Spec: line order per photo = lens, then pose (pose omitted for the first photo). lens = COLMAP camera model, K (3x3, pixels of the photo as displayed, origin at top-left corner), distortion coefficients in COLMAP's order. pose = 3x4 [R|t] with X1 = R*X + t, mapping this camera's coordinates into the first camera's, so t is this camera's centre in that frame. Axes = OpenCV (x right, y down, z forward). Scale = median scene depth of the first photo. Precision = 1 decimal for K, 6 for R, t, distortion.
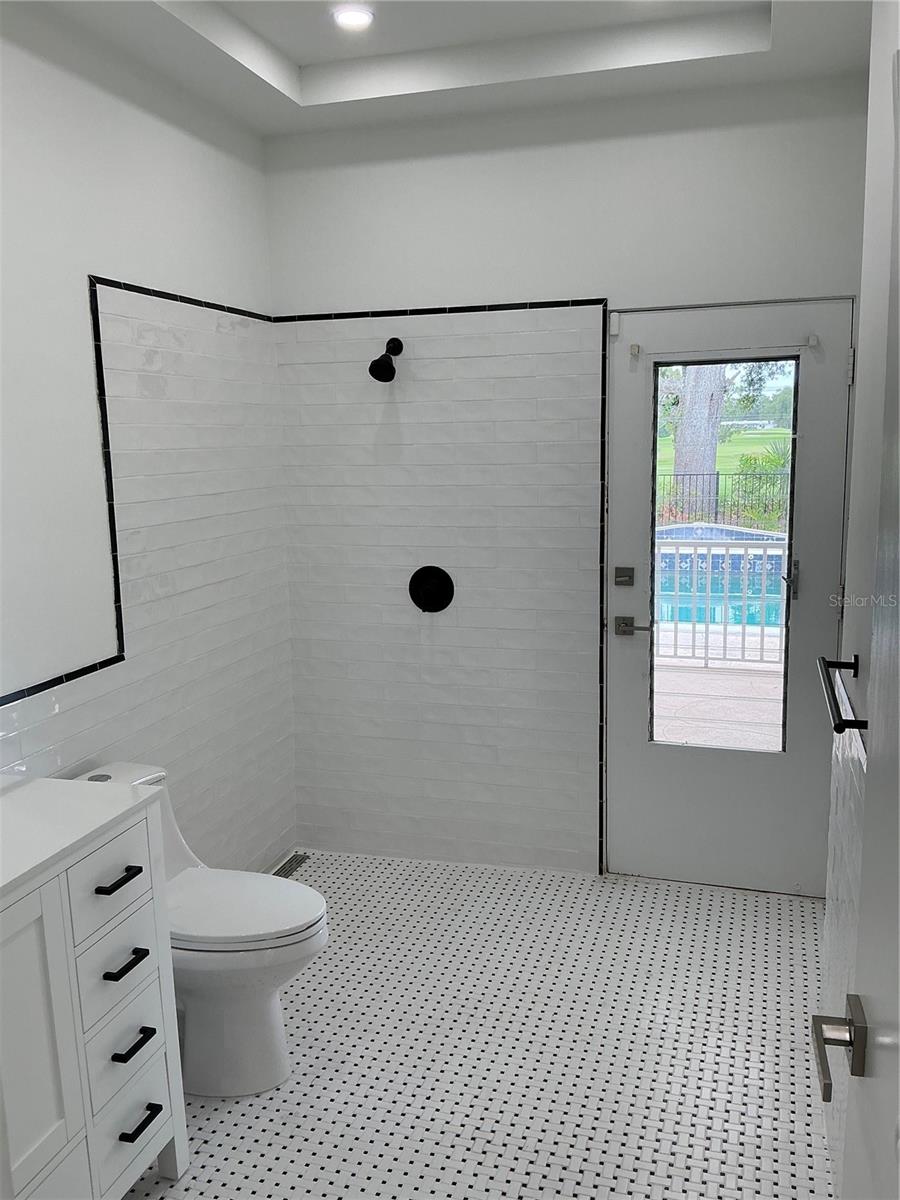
lens RADIAL K [[1011.5, 0, 450.7], [0, 1011.5, 595.3], [0, 0, 1]] dist [0.129595, -0.240548]
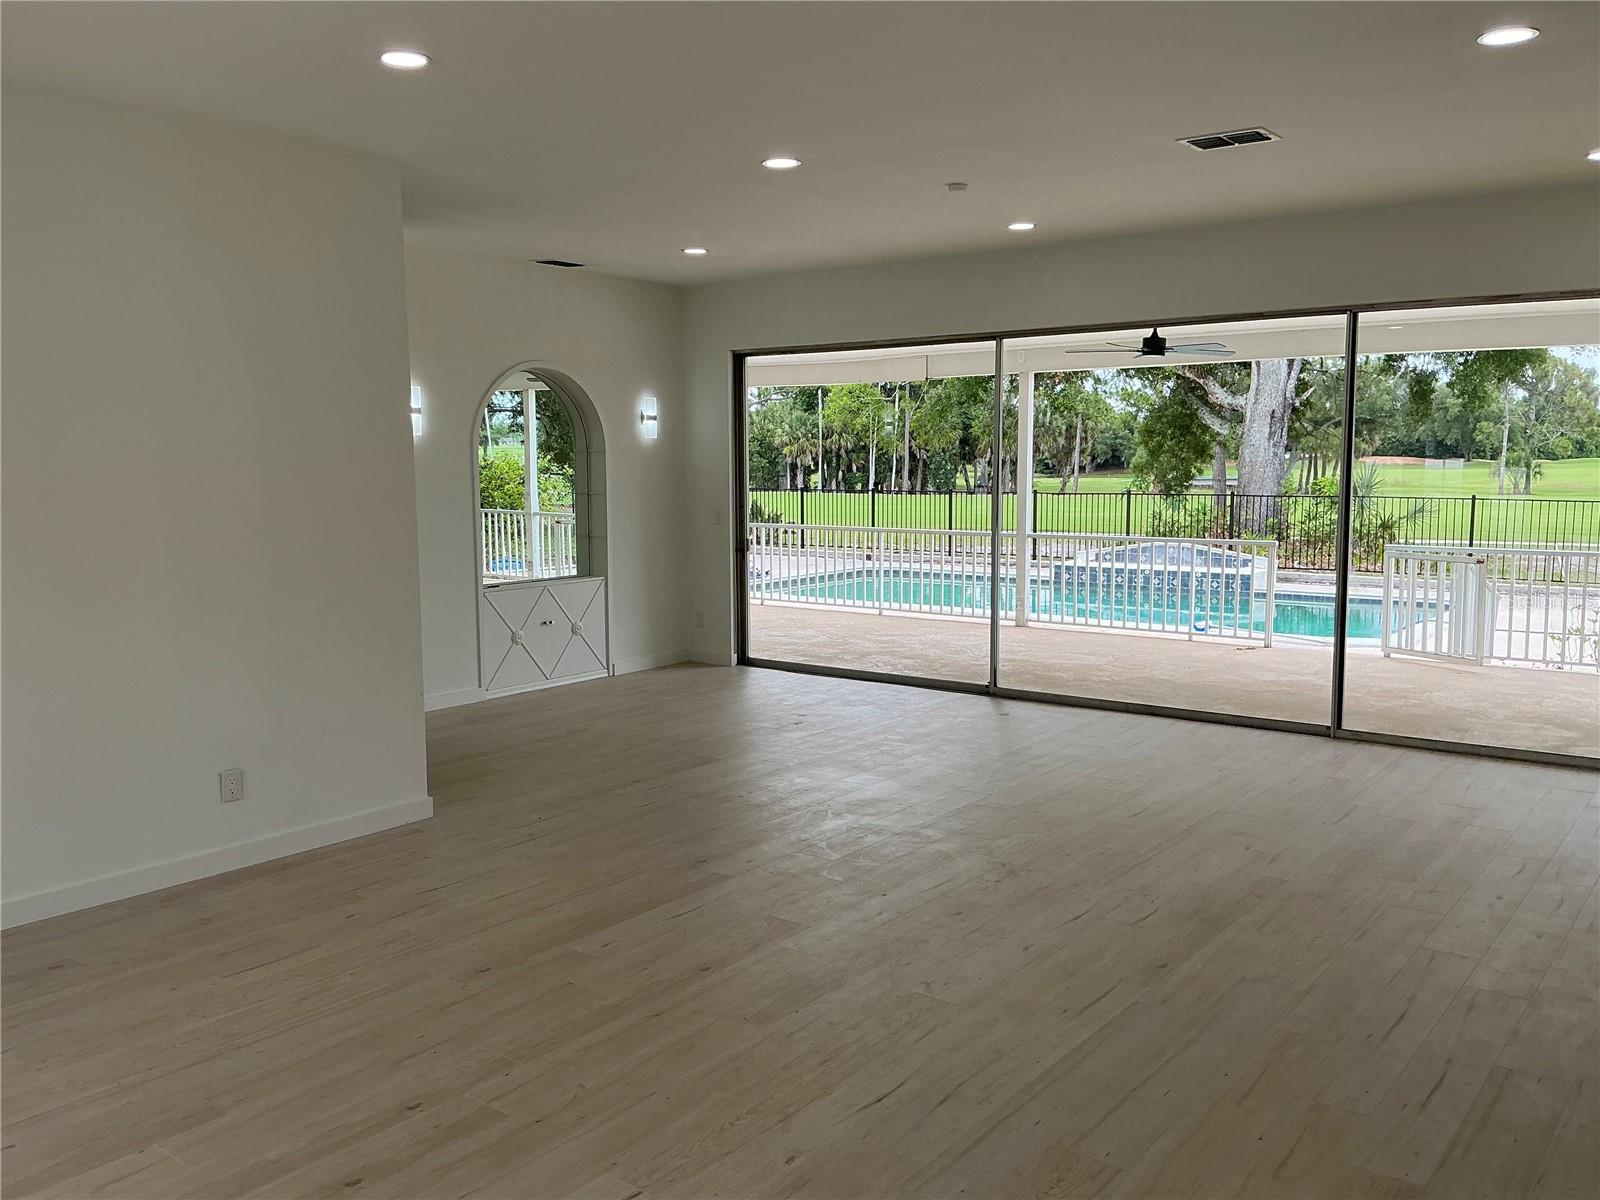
lens RADIAL K [[1348.7, 0, 786.5], [0, 1348.7, 603.7], [0, 0, 1]] dist [0.129595, -0.240548]
pose [[0.934911, 0.057332, -0.350220, 0.362728], [-0.070741, 0.997166, -0.025604, 0.051492], [0.347760, 0.048712, 0.936317, -0.393395]]
